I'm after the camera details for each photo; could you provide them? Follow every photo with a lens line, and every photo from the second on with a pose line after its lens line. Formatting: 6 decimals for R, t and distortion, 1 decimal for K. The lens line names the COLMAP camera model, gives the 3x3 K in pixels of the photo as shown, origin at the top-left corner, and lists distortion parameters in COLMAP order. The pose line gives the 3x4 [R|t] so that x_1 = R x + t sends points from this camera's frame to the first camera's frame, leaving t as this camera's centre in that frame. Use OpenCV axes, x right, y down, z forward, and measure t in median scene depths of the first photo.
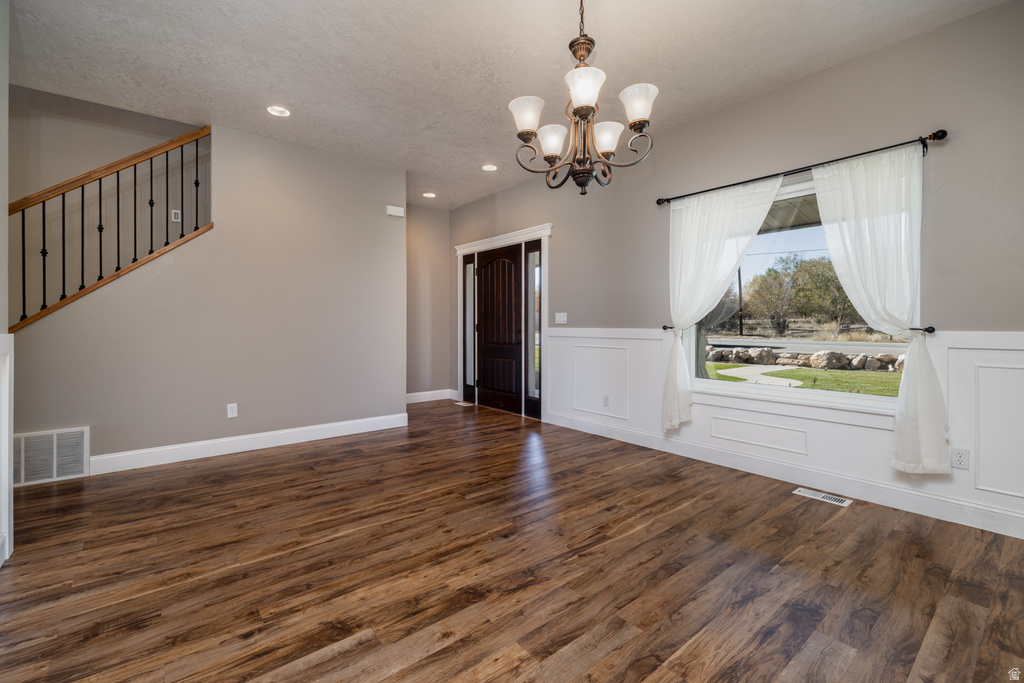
lens RADIAL K [[444.9, 0, 512.1], [0, 444.9, 331.9], [0, 0, 1]] dist [0.004014, -0.001182]
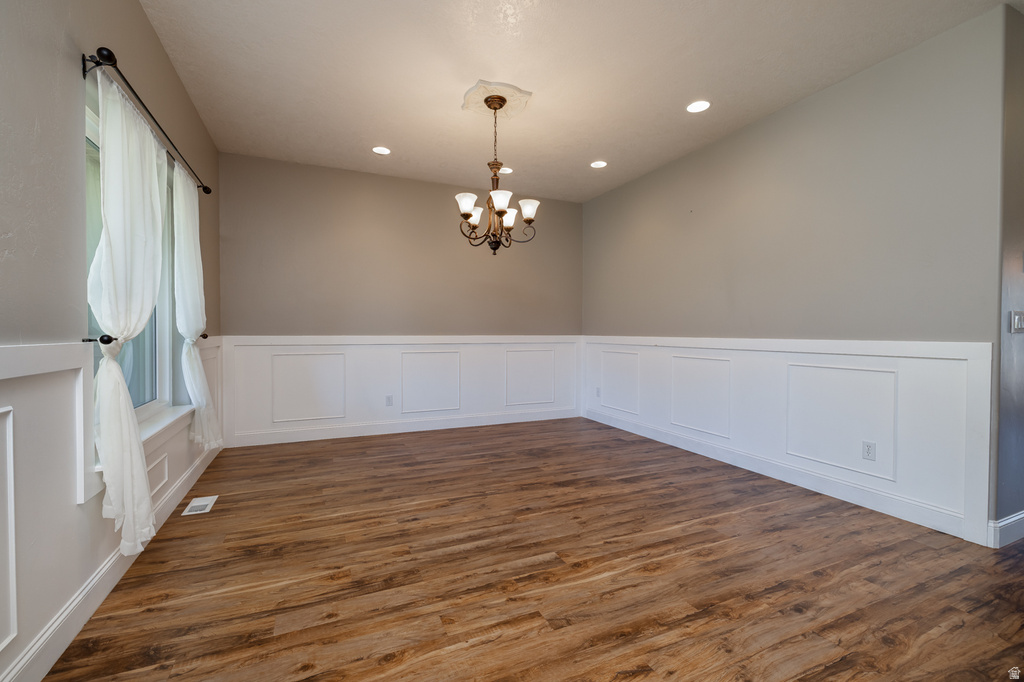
lens RADIAL K [[444.9, 0, 509.5], [0, 444.9, 337.4], [0, 0, 1]] dist [0.004014, -0.001182]
pose [[-0.963483, -0.005592, 0.267710, -0.266462], [0.002076, 0.999596, 0.028351, -0.034796], [-0.267761, 0.027872, -0.963082, 2.014744]]
